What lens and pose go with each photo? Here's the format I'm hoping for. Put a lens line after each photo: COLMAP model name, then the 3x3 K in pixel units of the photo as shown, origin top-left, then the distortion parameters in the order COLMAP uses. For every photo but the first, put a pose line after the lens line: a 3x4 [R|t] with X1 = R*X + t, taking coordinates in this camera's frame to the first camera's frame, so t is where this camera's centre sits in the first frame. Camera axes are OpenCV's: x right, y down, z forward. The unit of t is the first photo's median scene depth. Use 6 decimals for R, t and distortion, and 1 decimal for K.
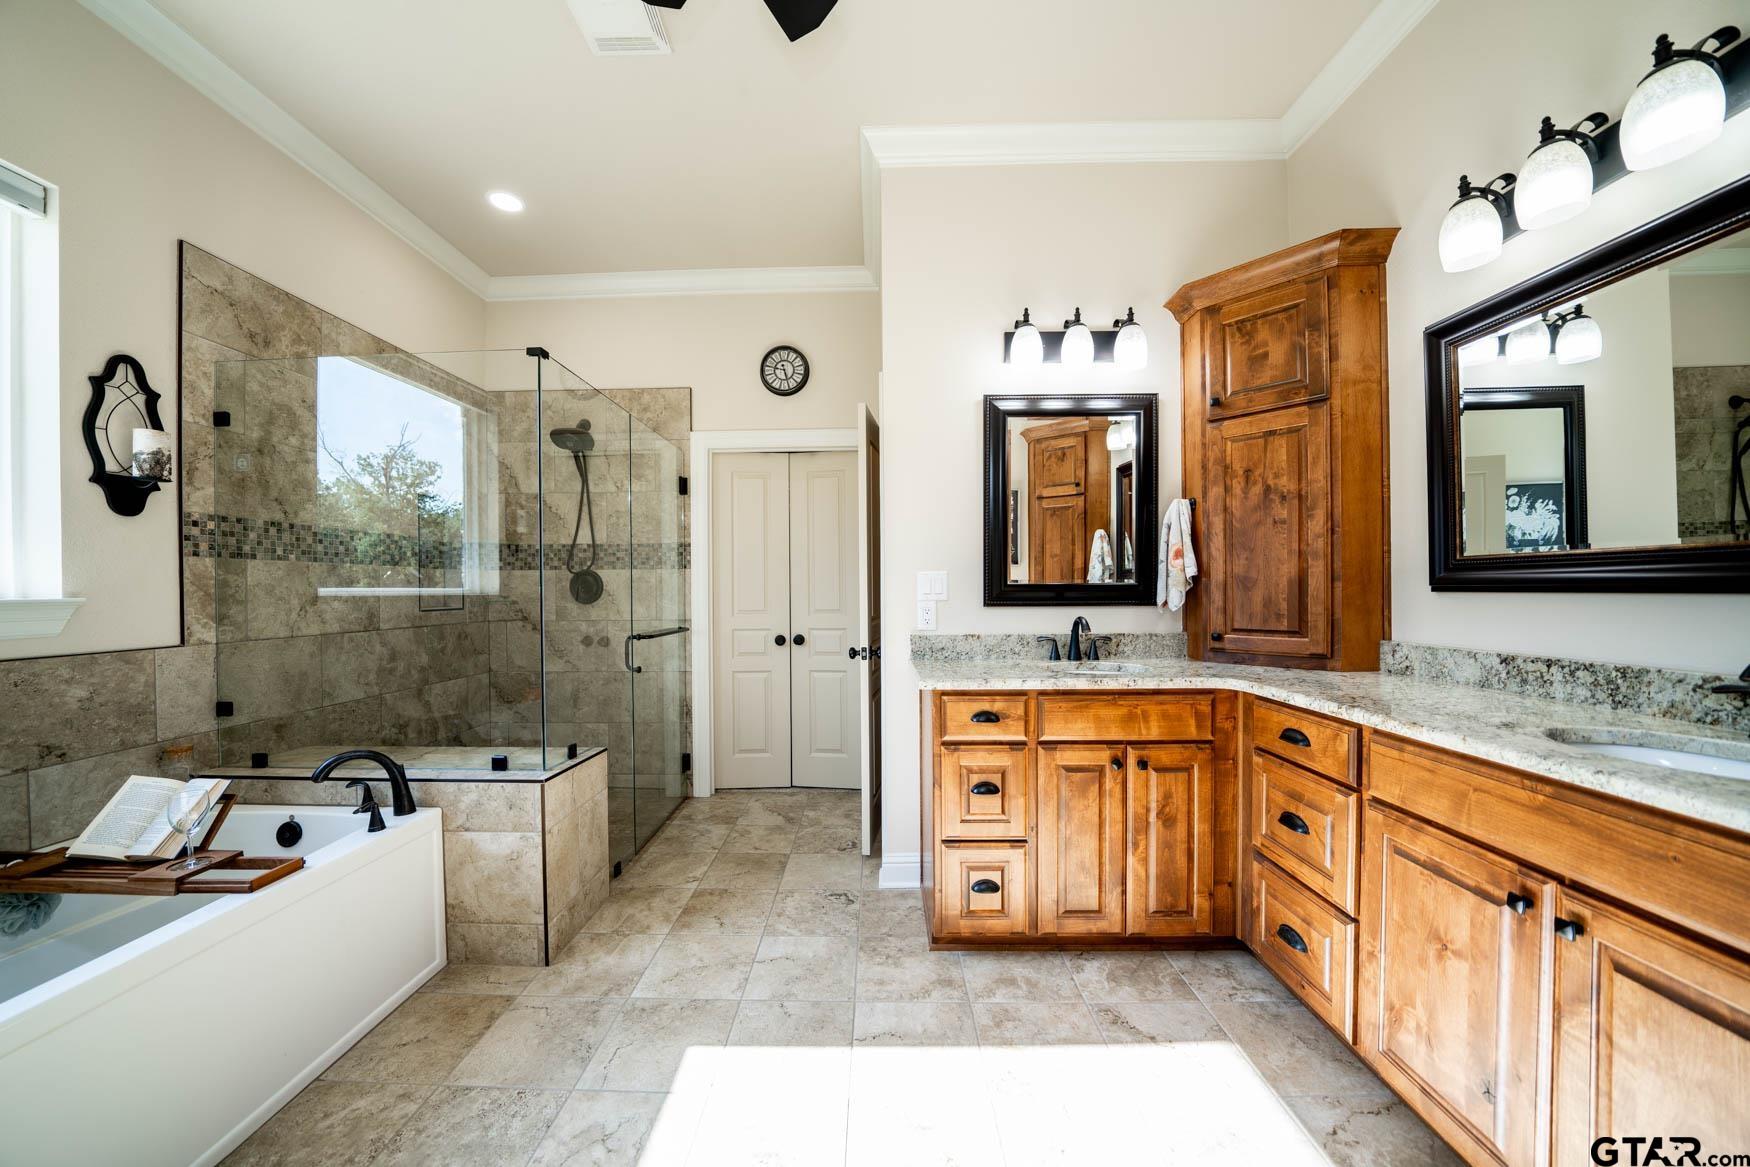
lens RADIAL K [[609.8, 0, 868.0], [0, 609.8, 586.7], [0, 0, 1]] dist [-0.019271, -0.000060]
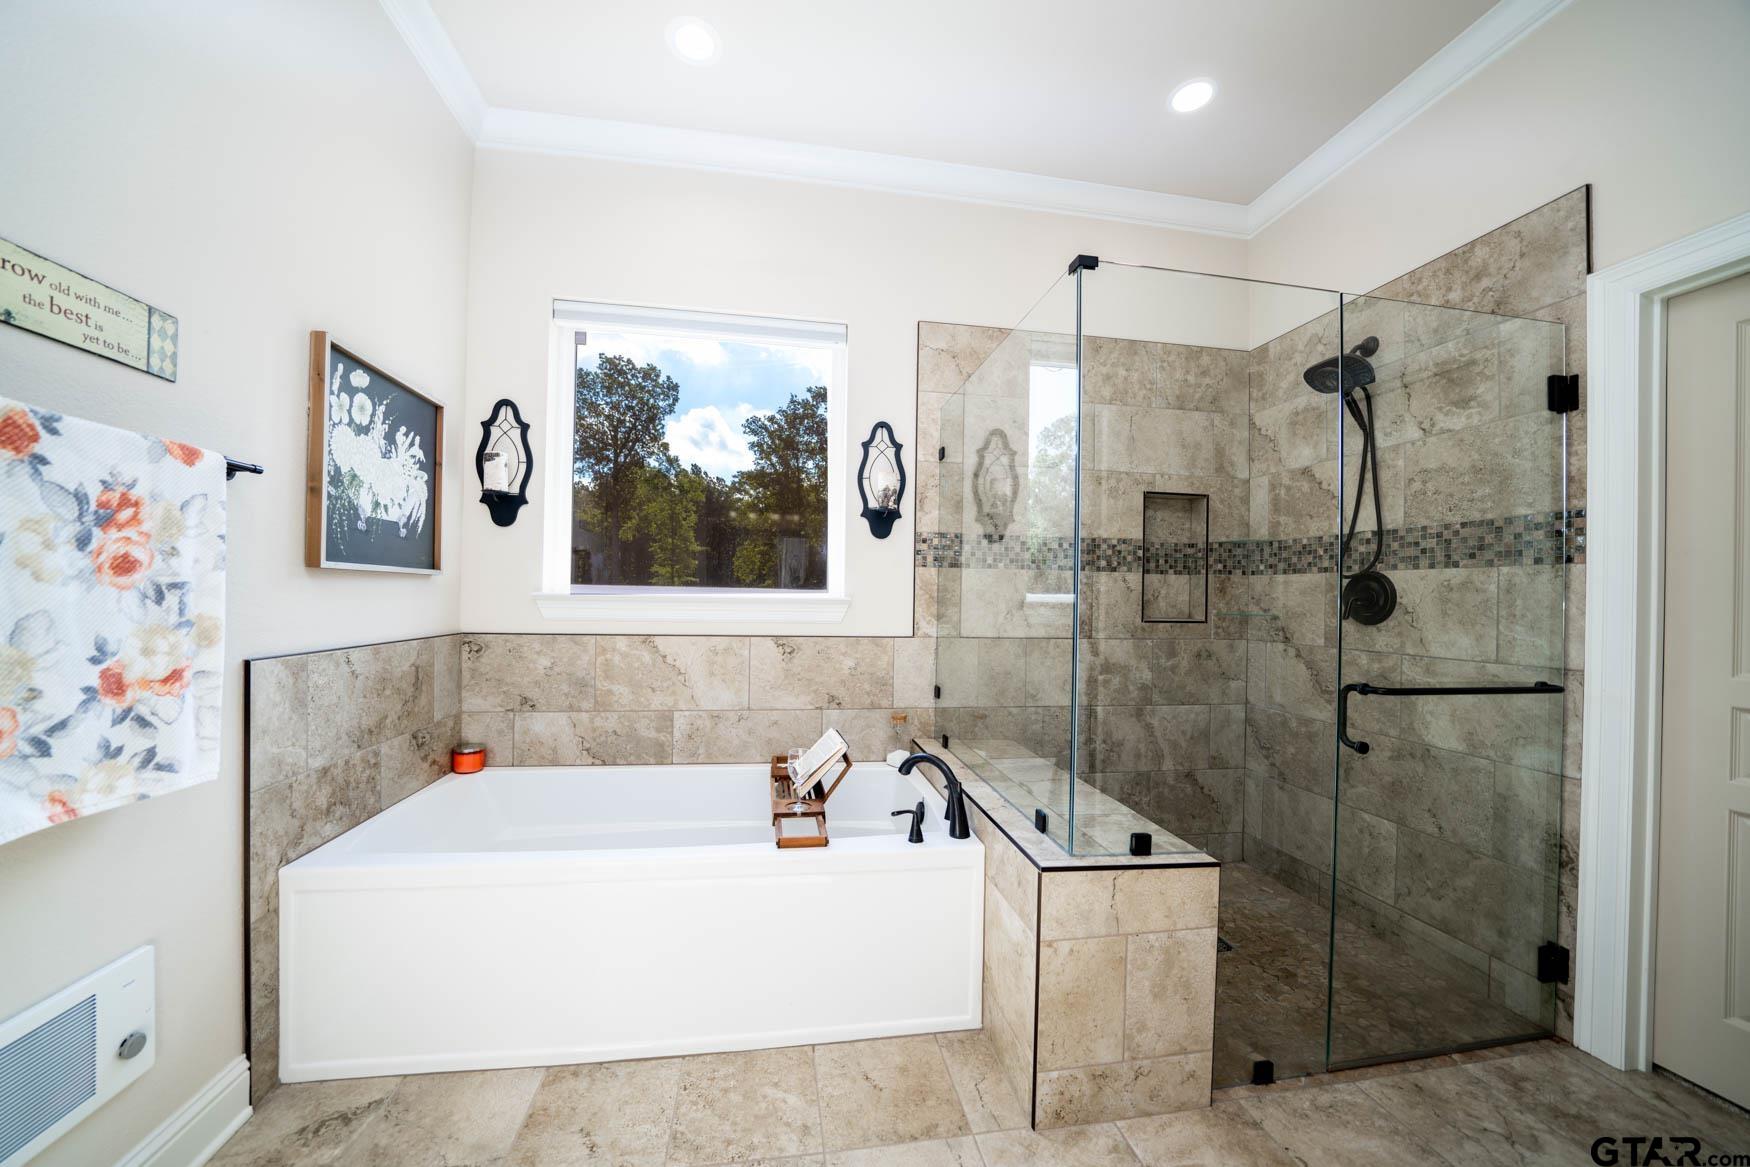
lens RADIAL K [[609.8, 0, 869.5], [0, 609.8, 591.1], [0, 0, 1]] dist [-0.019271, -0.000060]
pose [[0.173433, 0.003067, -0.984841, 0.096137], [-0.015963, 0.999873, 0.000303, 0.001252], [0.984716, 0.015668, 0.173460, 0.530032]]
